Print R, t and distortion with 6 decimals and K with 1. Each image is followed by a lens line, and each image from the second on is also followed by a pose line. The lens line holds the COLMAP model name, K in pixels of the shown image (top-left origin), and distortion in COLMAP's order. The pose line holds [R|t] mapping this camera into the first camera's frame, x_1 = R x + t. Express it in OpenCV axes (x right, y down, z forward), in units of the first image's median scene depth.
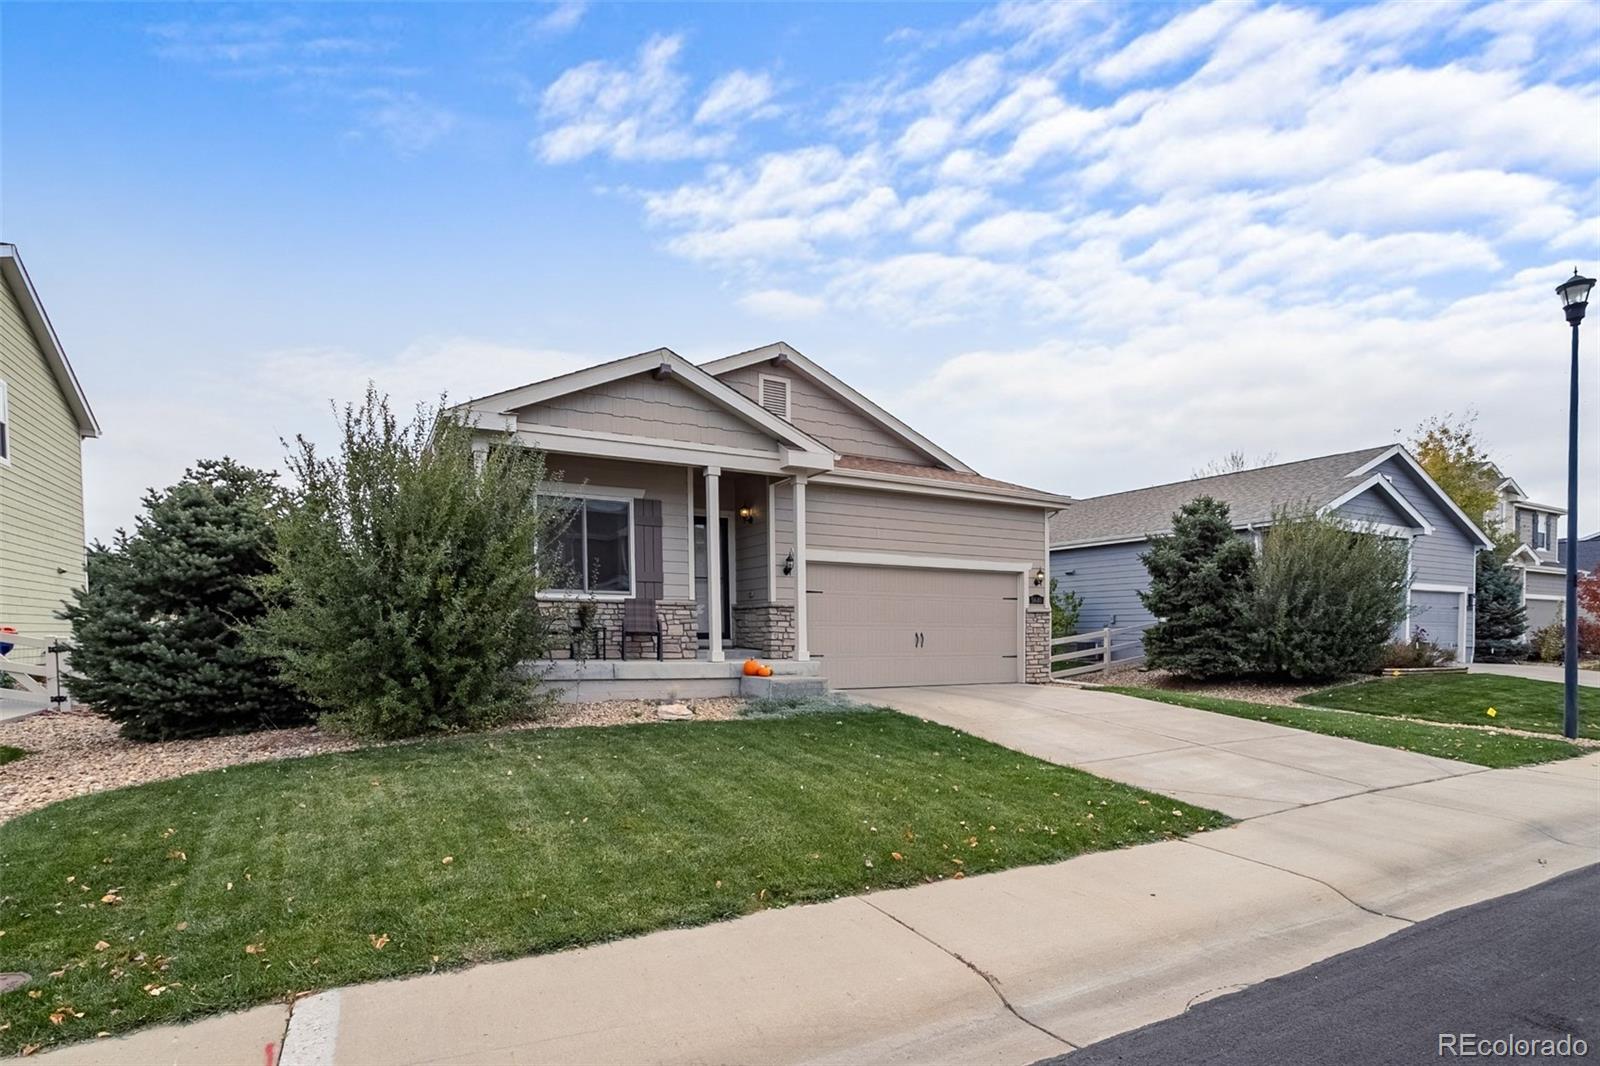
lens RADIAL K [[741.6, 0, 761.0], [0, 741.6, 533.4], [0, 0, 1]] dist [-0.002368, -0.000213]
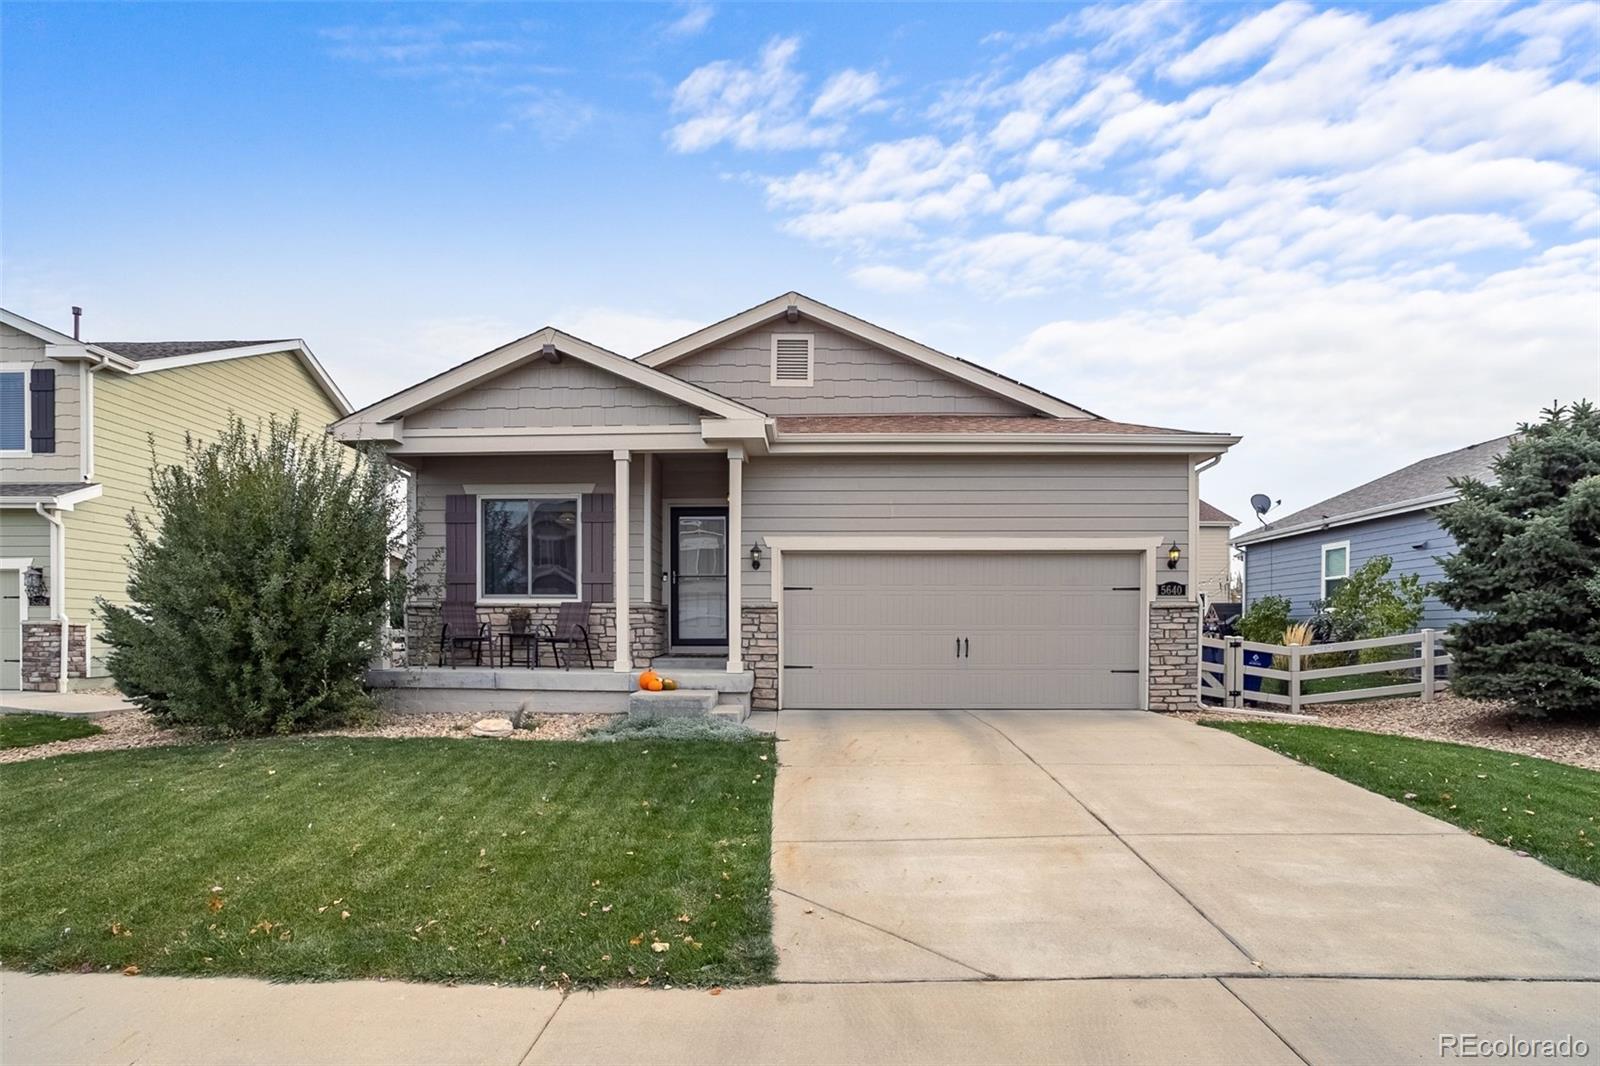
lens RADIAL K [[772.3, 0, 795.2], [0, 772.3, 535.4], [0, 0, 1]] dist [-0.054046, 0.031765]
pose [[0.878768, -0.063279, -0.473036, 0.512128], [0.064635, 0.997819, -0.013406, 0.034191], [0.472853, -0.018794, 0.880941, 0.276349]]
